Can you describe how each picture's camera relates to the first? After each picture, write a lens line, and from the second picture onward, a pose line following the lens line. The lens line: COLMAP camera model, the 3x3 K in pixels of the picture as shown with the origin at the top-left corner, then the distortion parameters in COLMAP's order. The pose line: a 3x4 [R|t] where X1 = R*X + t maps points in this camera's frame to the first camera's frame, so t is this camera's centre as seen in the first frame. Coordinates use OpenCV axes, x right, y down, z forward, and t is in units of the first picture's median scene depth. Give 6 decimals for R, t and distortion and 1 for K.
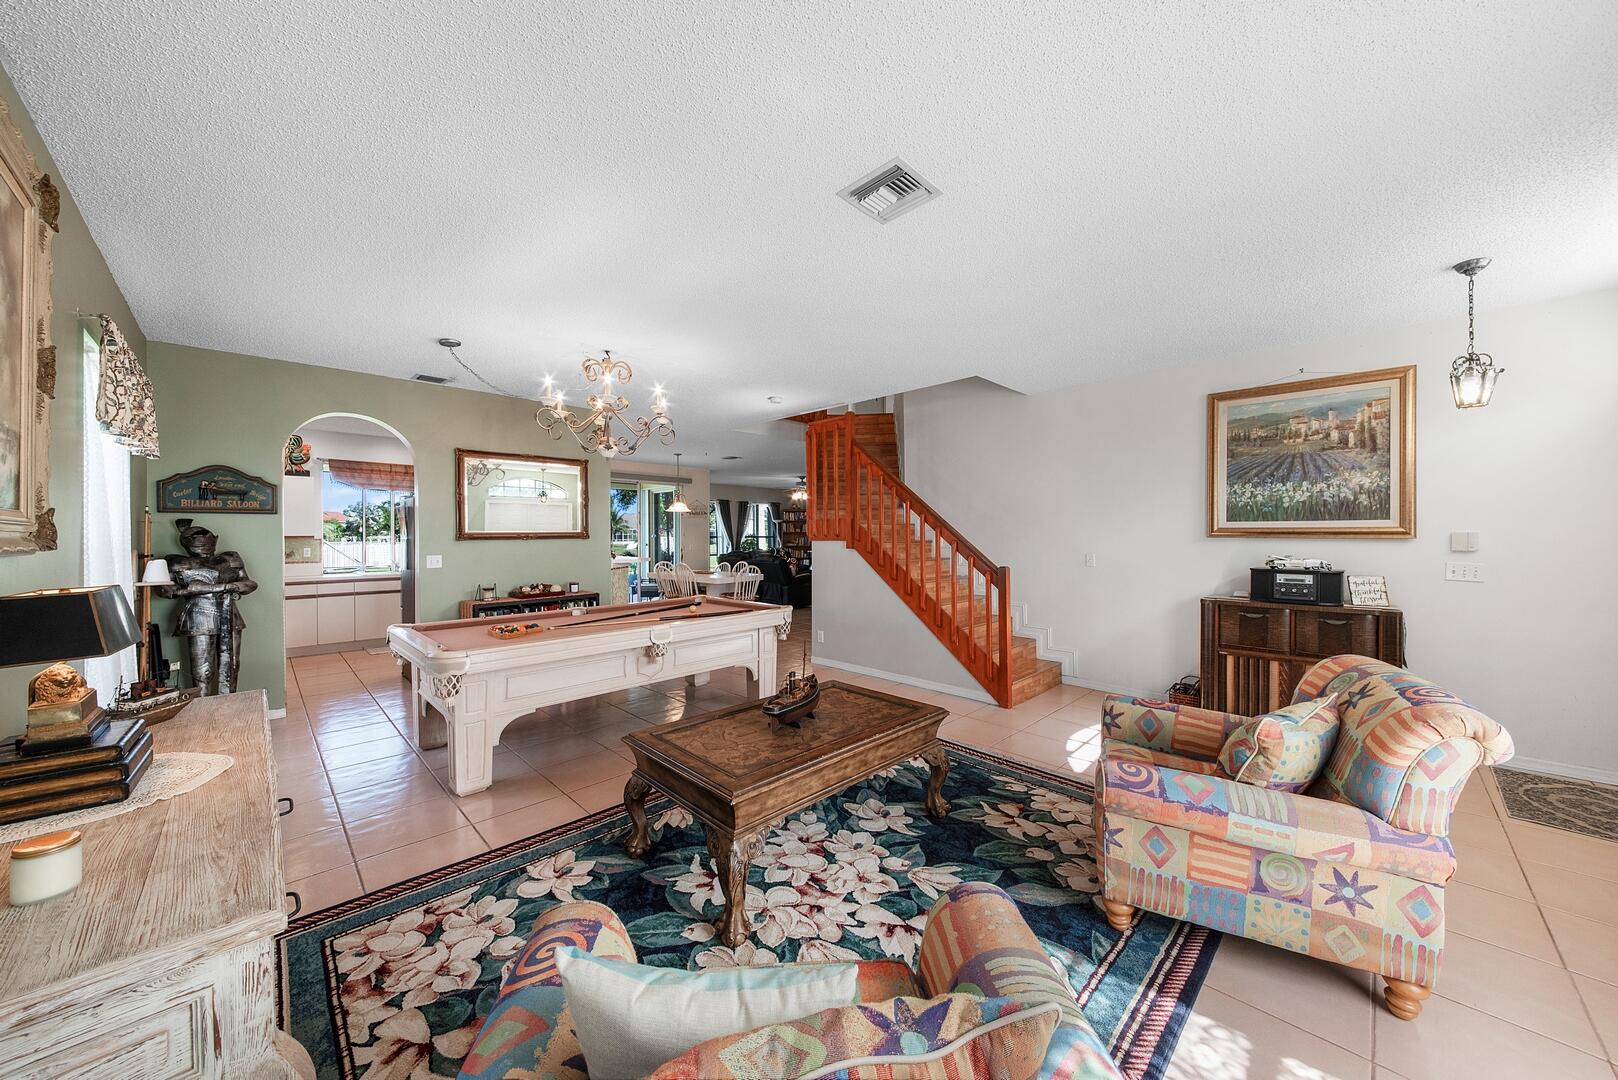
lens RADIAL K [[550.9, 0, 809.0], [0, 550.9, 540.0], [0, 0, 1]] dist [0.065616, -0.011040]
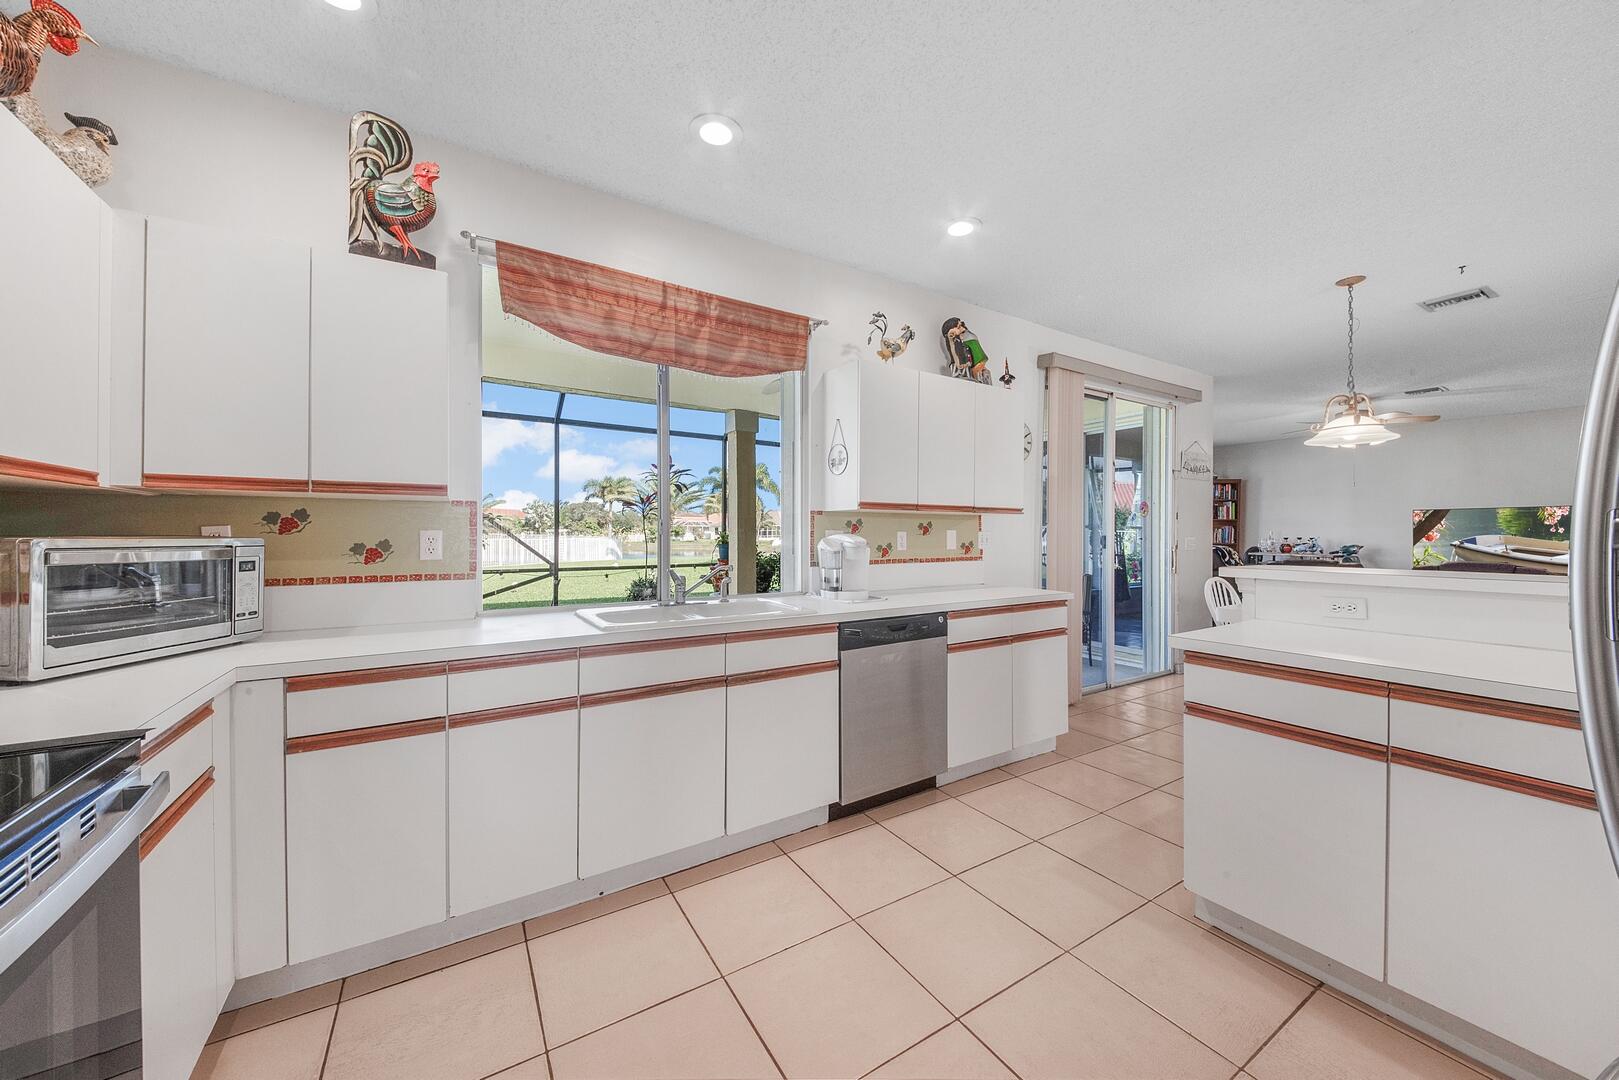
lens RADIAL K [[558.0, 0, 813.0], [0, 558.0, 535.7], [0, 0, 1]] dist [0.016669, -0.011763]
pose [[0.976452, 0.006367, -0.215641, -1.407230], [-0.007127, 0.999971, -0.002745, 0.037081], [0.215618, 0.004217, 0.976469, 1.730645]]
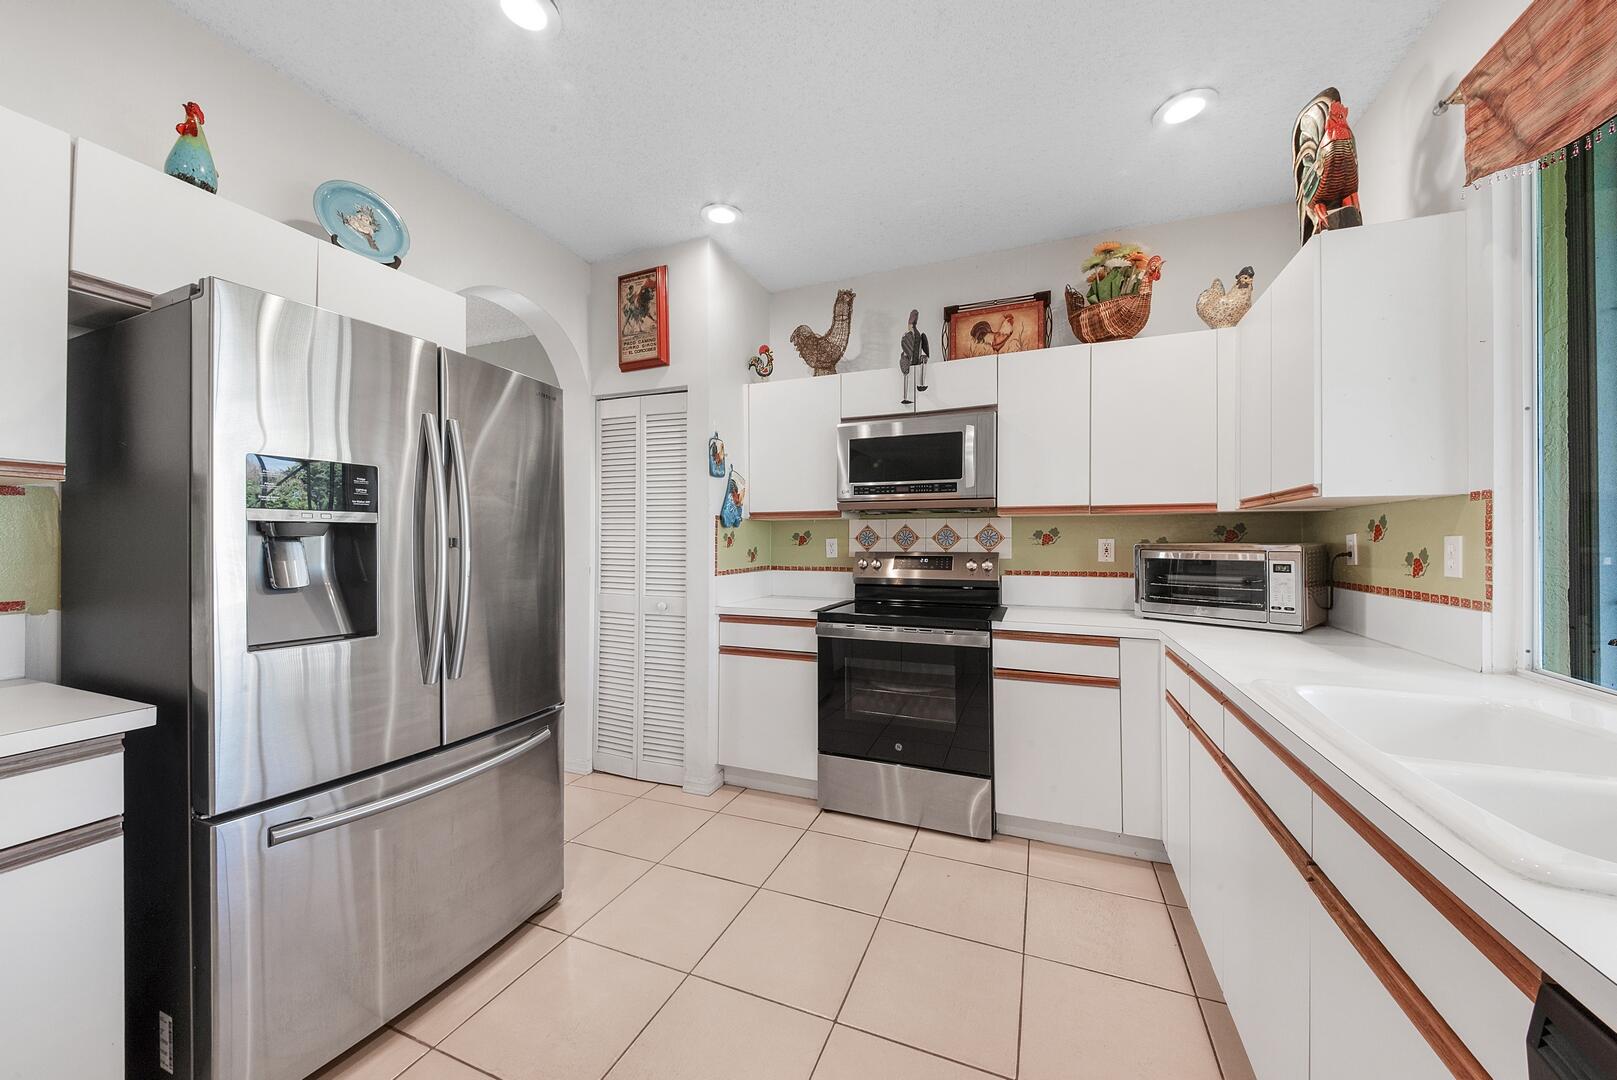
lens RADIAL K [[567.0, 0, 795.6], [0, 567.0, 538.7], [0, 0, 1]] dist [0.044121, -0.023578]
pose [[-0.924488, 0.005508, -0.381171, -1.282648], [0.003610, 0.999977, 0.005694, 0.028996], [0.381194, 0.003888, -0.924487, 2.533288]]
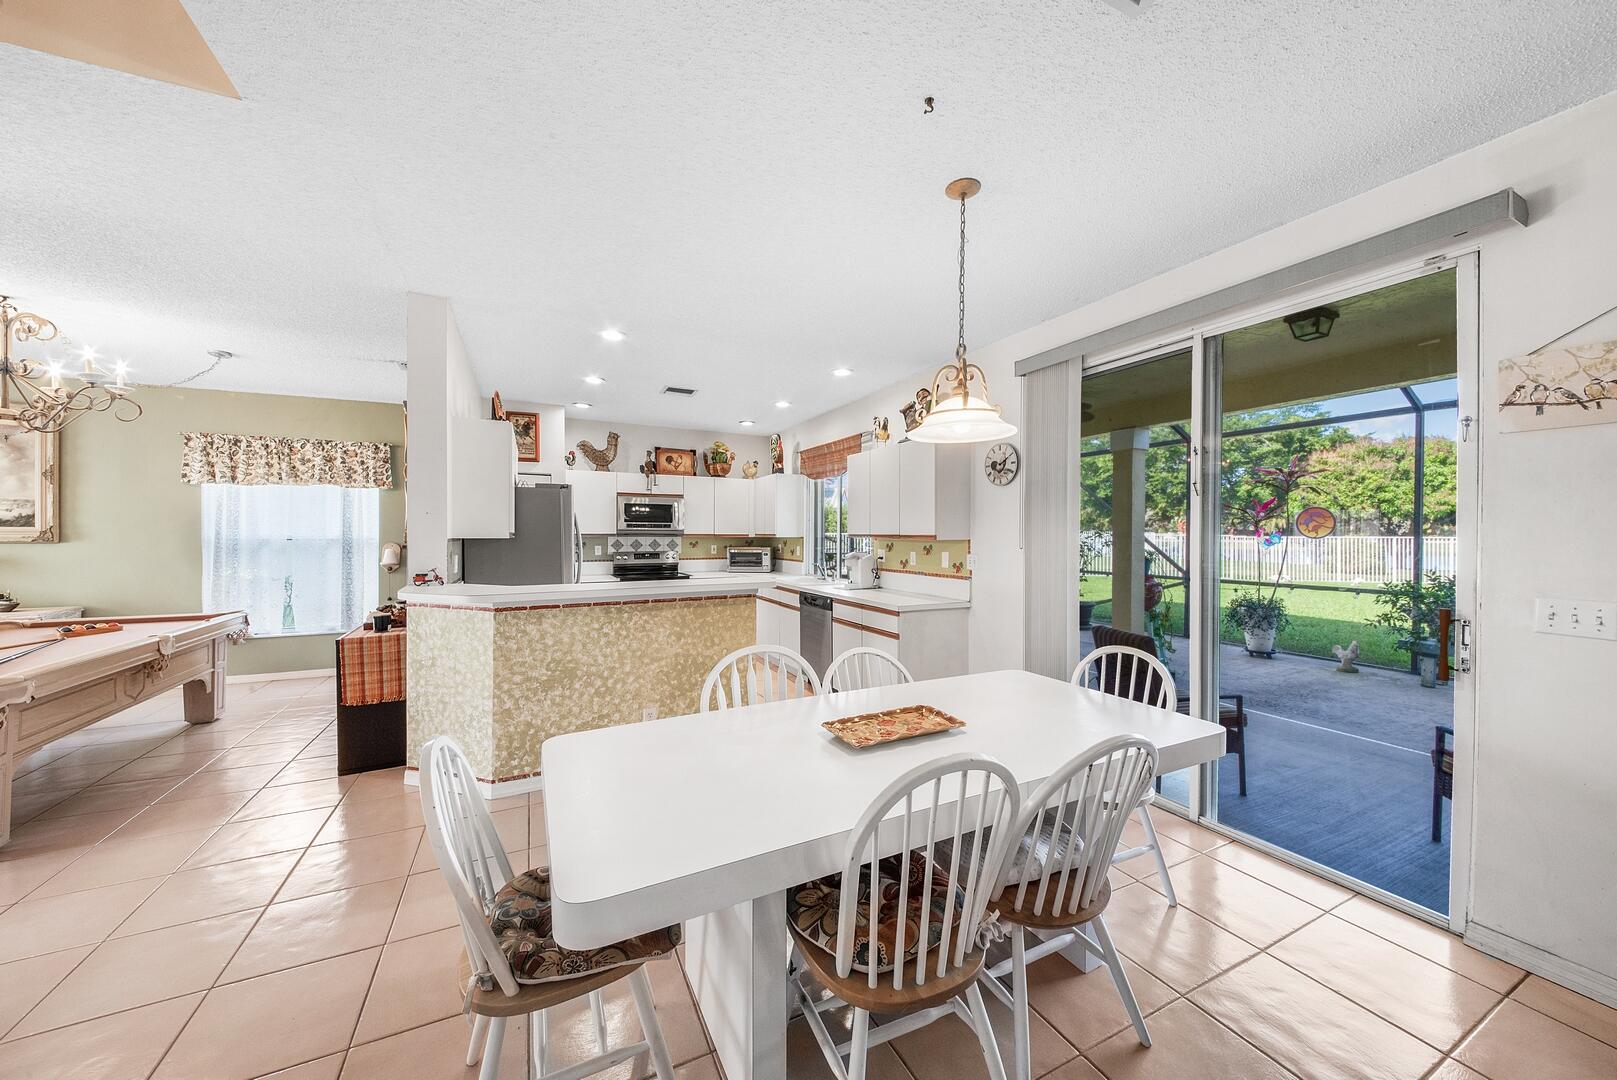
lens RADIAL K [[557.3, 0, 812.0], [0, 557.3, 535.7], [0, 0, 1]] dist [0.016669, -0.011763]
pose [[-0.302199, 0.007959, -0.953212, 0.032652], [-0.006156, 0.999928, 0.010301, -0.031399], [0.953225, 0.008981, -0.302128, 2.993202]]
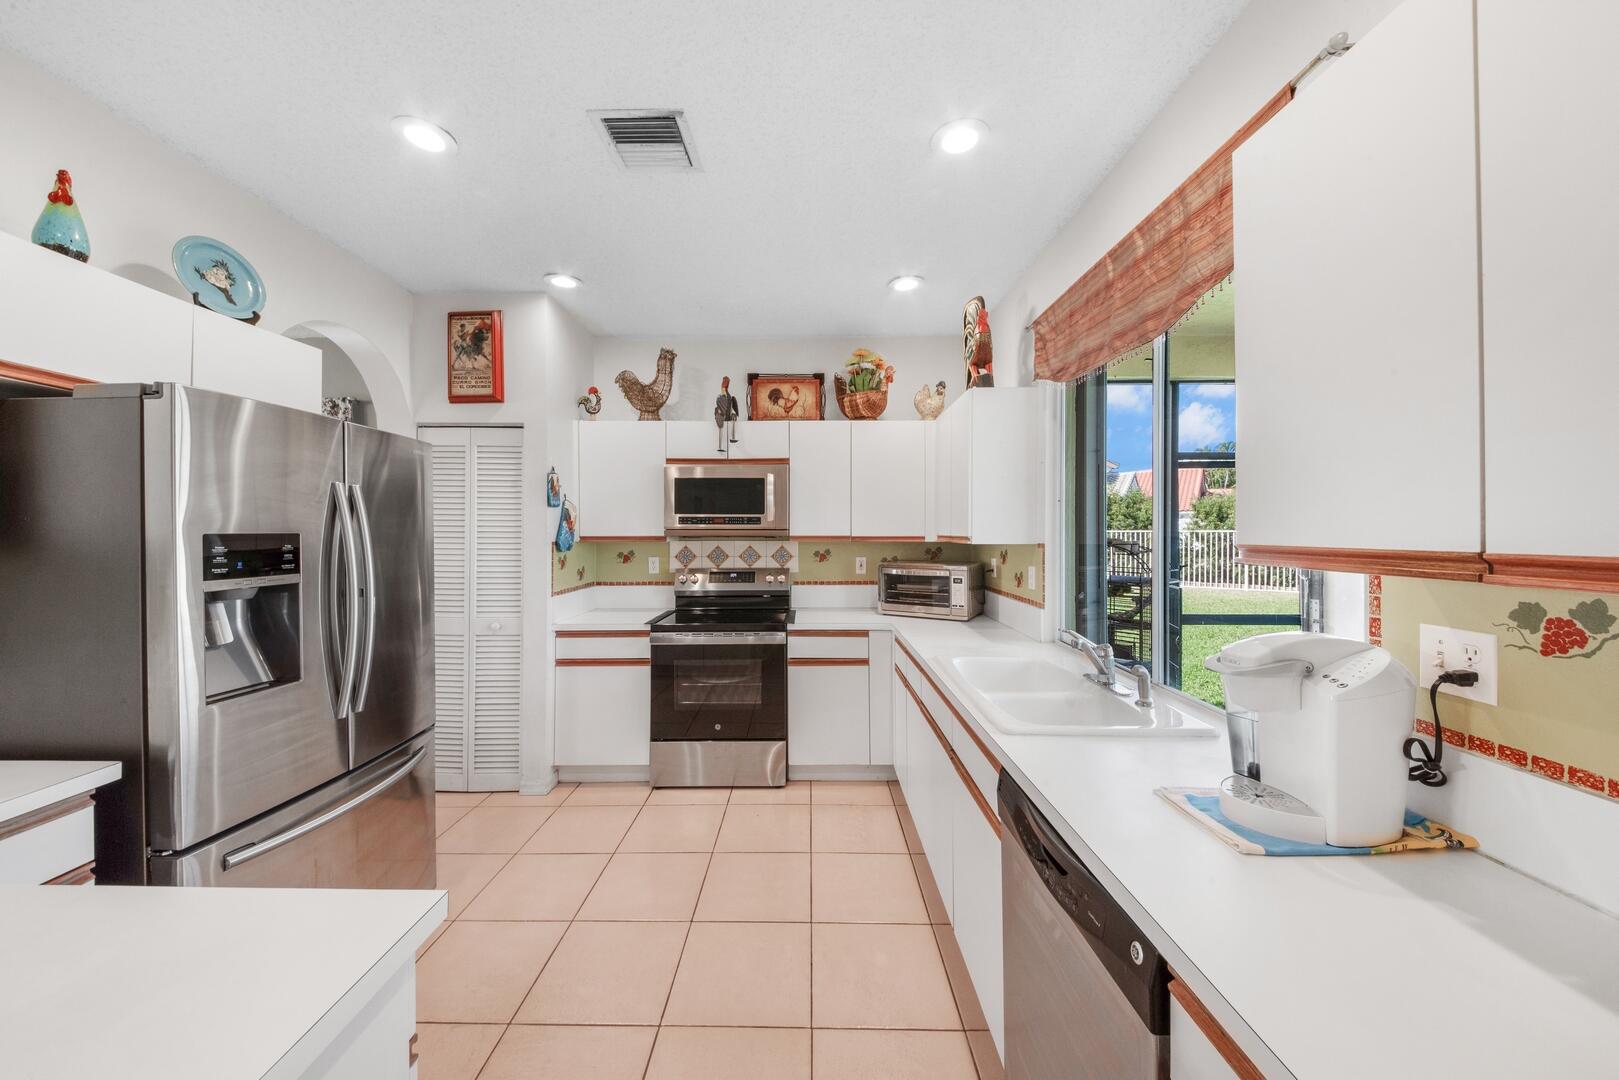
lens RADIAL K [[565.6, 0, 793.3], [0, 565.6, 532.1], [0, 0, 1]] dist [0.045660, -0.019442]
pose [[-0.718568, 0.006994, -0.695422, -1.114605], [0.000625, 0.999956, 0.009410, -0.030001], [0.695457, 0.006327, -0.718540, 2.668874]]
